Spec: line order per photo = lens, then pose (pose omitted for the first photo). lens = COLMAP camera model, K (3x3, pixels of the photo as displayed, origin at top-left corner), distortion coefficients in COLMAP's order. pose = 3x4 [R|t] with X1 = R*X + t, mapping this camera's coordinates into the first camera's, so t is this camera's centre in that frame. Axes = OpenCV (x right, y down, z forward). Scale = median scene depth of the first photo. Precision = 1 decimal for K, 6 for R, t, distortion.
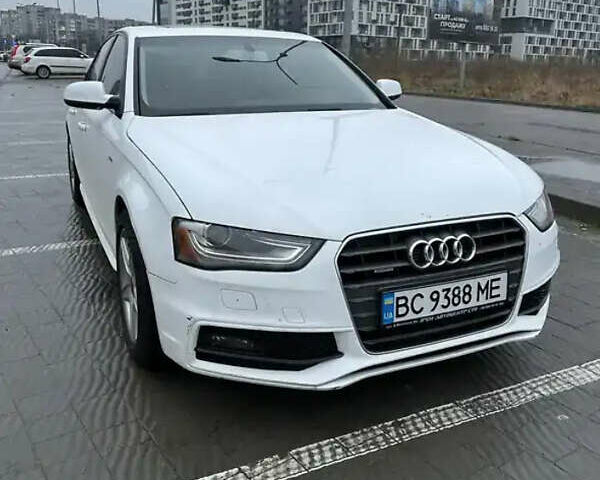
lens RADIAL K [[594.9, 0, 299.6], [0, 594.9, 228.4], [0, 0, 1]] dist [0.128989, -0.271270]
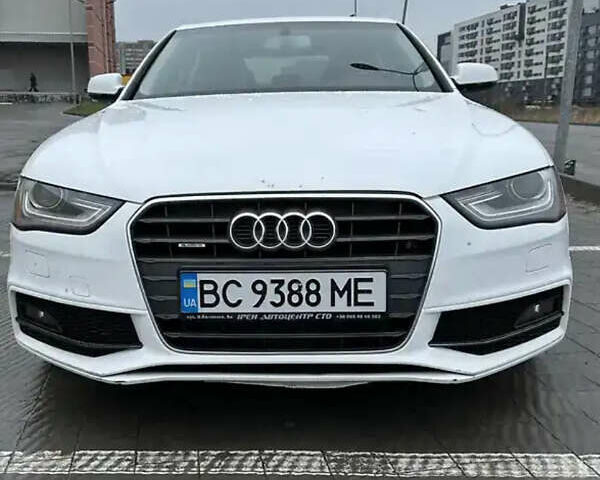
lens RADIAL K [[693.4, 0, 262.6], [0, 693.4, 239.1], [0, 0, 1]] dist [0.033160, -0.024894]
pose [[0.877787, 0.059780, -0.475306, 0.613900], [-0.104875, 0.992096, -0.068902, 0.107581], [0.467430, 0.110329, 0.877118, 0.217601]]
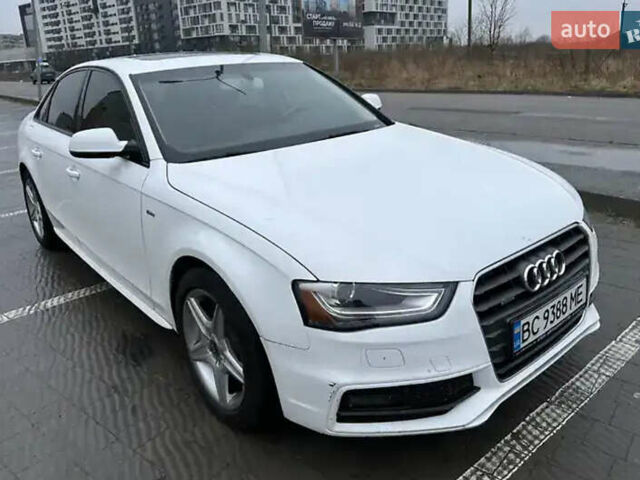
lens RADIAL K [[539.7, 0, 319.6], [0, 539.7, 226.5], [0, 0, 1]] dist [0.094895, -0.197227]
pose [[0.962047, -0.139977, 0.234248, -0.345835], [0.132085, 0.990020, 0.049127, -0.134735], [-0.238787, -0.016322, 0.970935, 0.157089]]
